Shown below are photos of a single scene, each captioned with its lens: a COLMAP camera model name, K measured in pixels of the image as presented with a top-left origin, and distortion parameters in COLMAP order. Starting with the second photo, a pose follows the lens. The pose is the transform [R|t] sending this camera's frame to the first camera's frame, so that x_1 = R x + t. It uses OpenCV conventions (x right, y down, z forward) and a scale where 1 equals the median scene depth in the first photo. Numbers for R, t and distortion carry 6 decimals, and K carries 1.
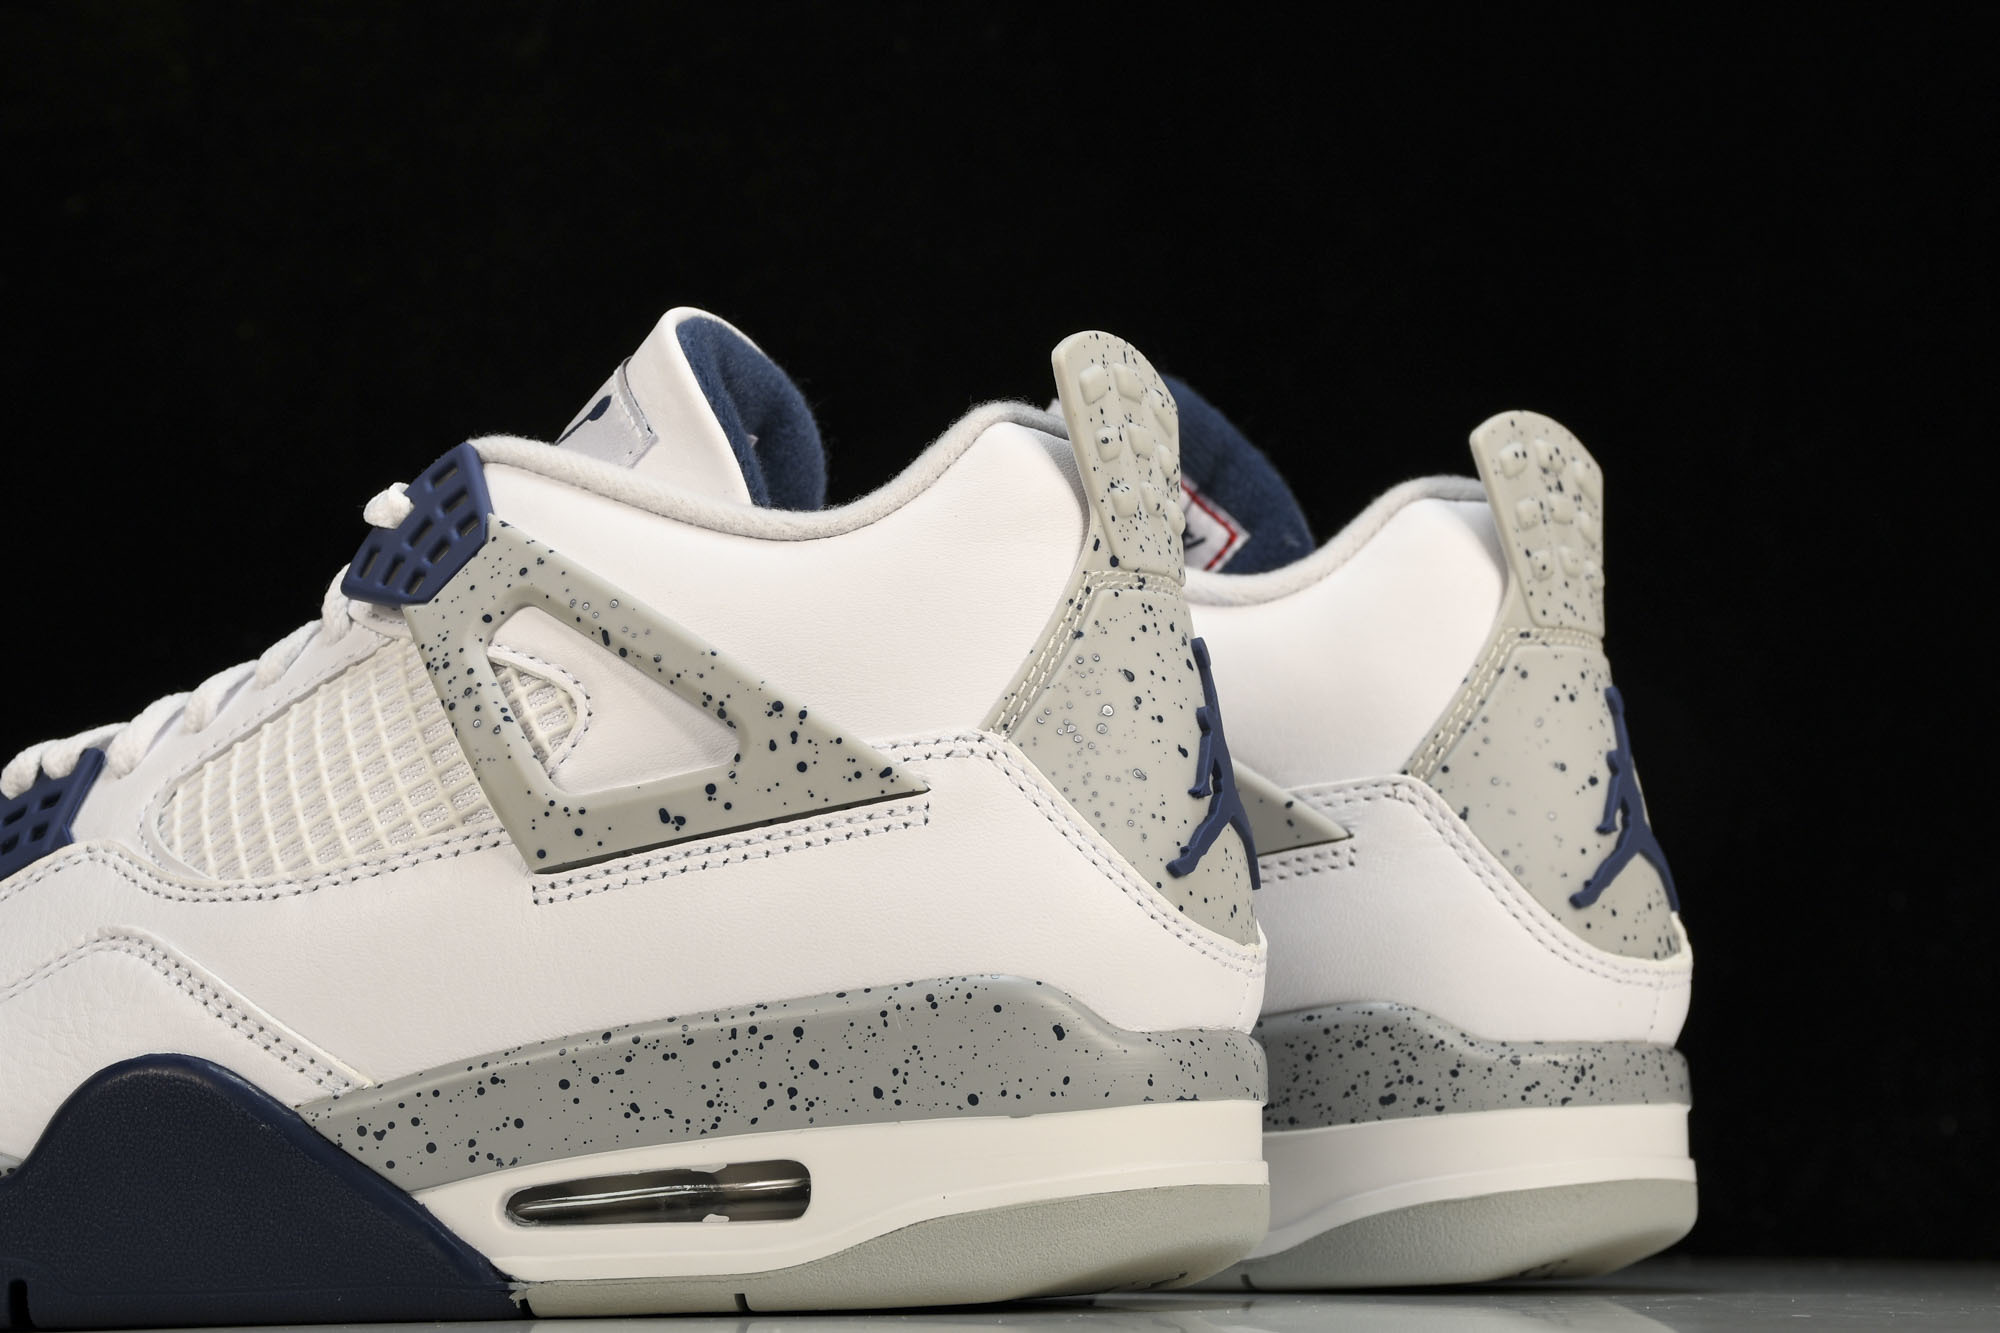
lens RADIAL K [[4362.8, 0, 1000.0], [0, 4362.8, 666.5], [0, 0, 1]] dist [0.494745, 0.621313]
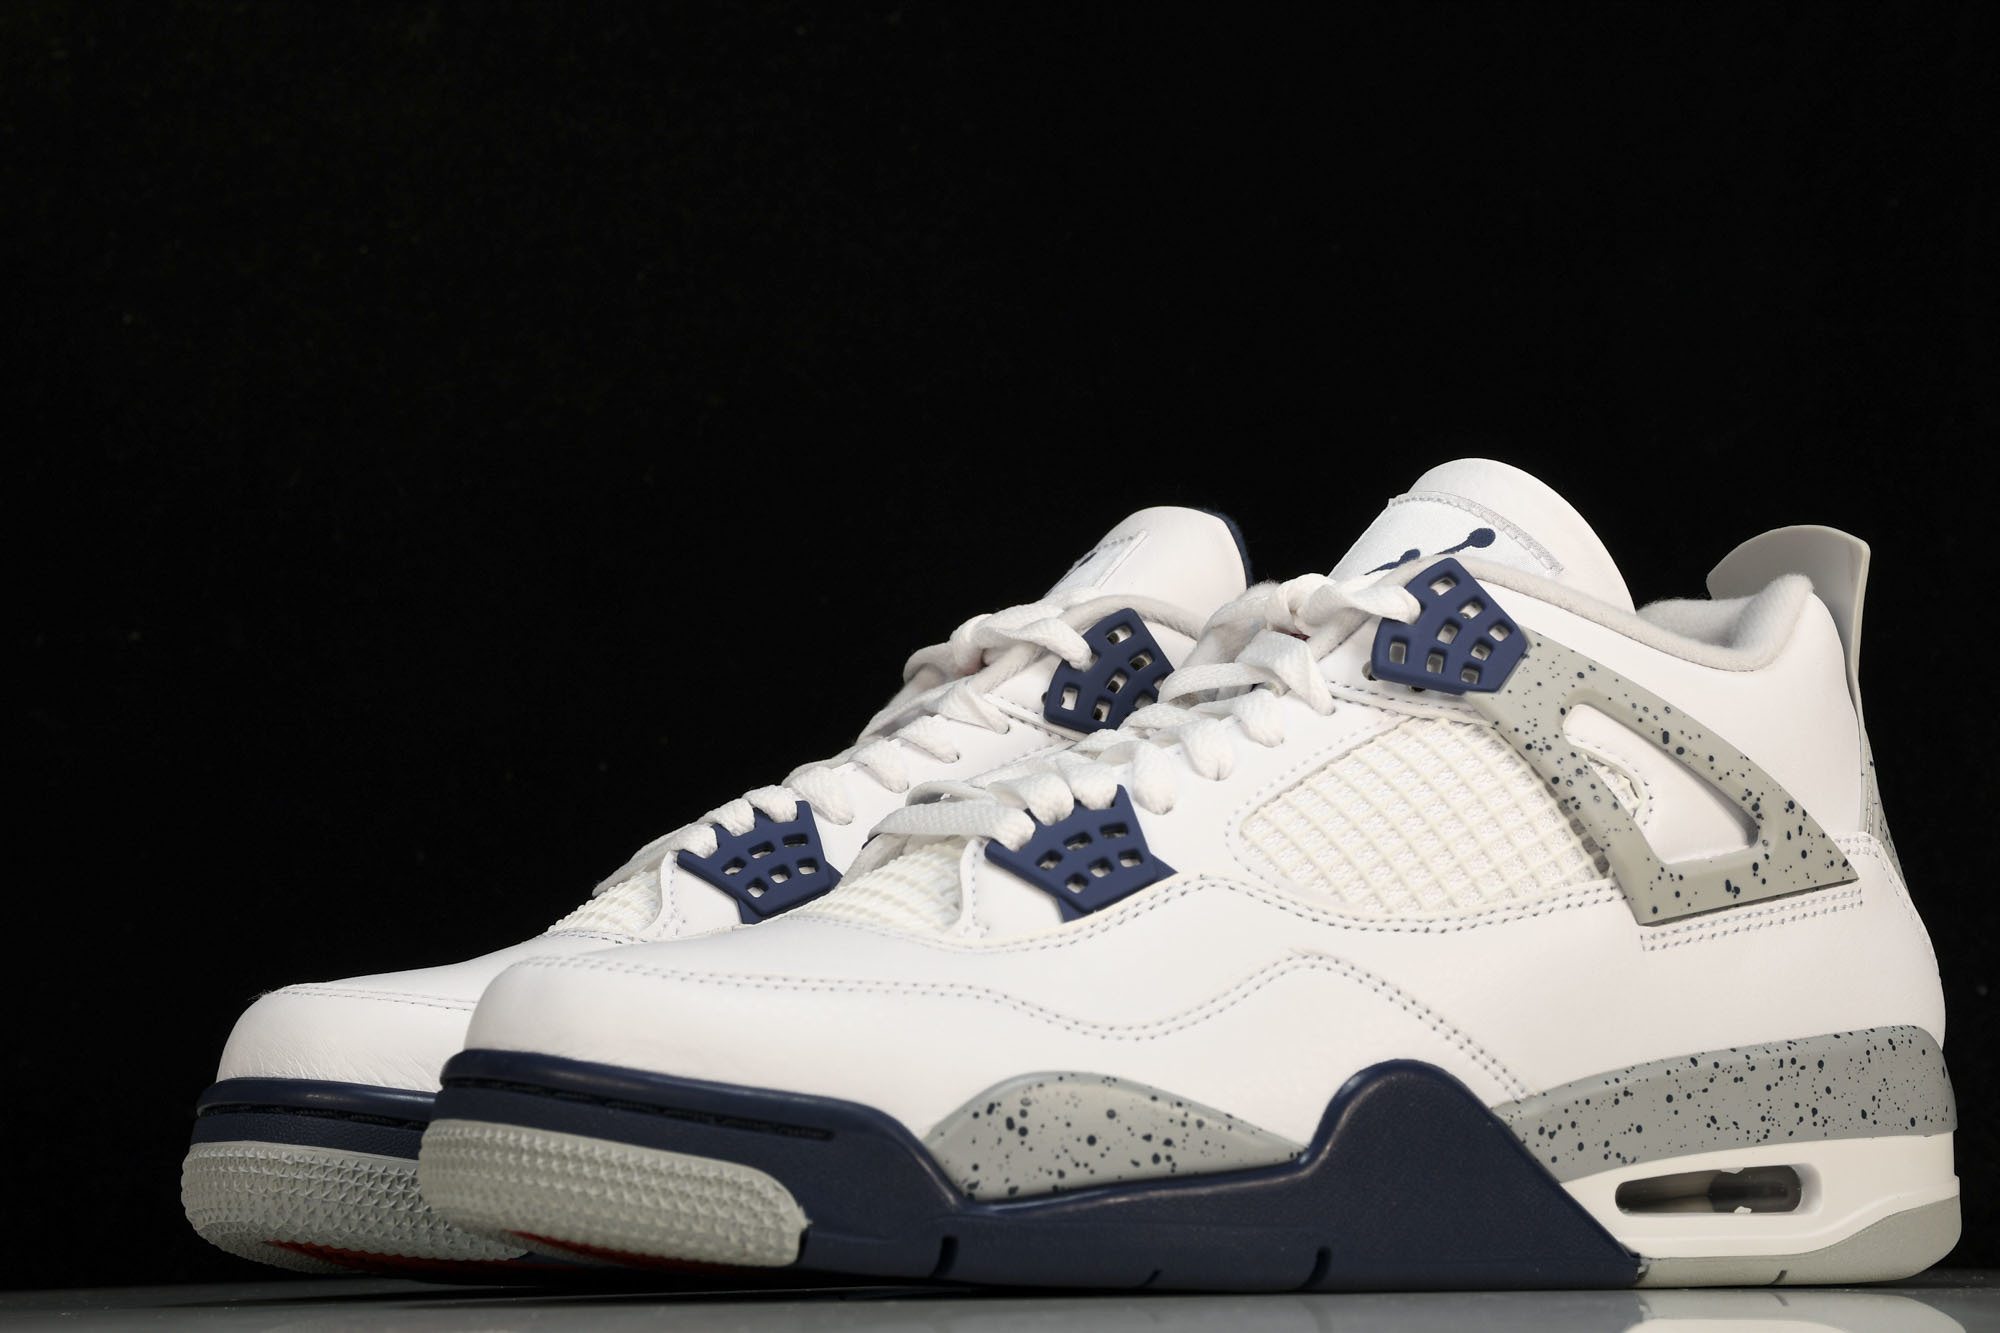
lens RADIAL K [[4362.8, 0, 1000.0], [0, 4362.8, 666.5], [0, 0, 1]] dist [0.494745, 0.621313]
pose [[0.673768, 0.090659, 0.733361, -1.146379], [-0.074544, 0.995722, -0.054605, 0.056263], [-0.735174, -0.017877, 0.677643, 0.299437]]
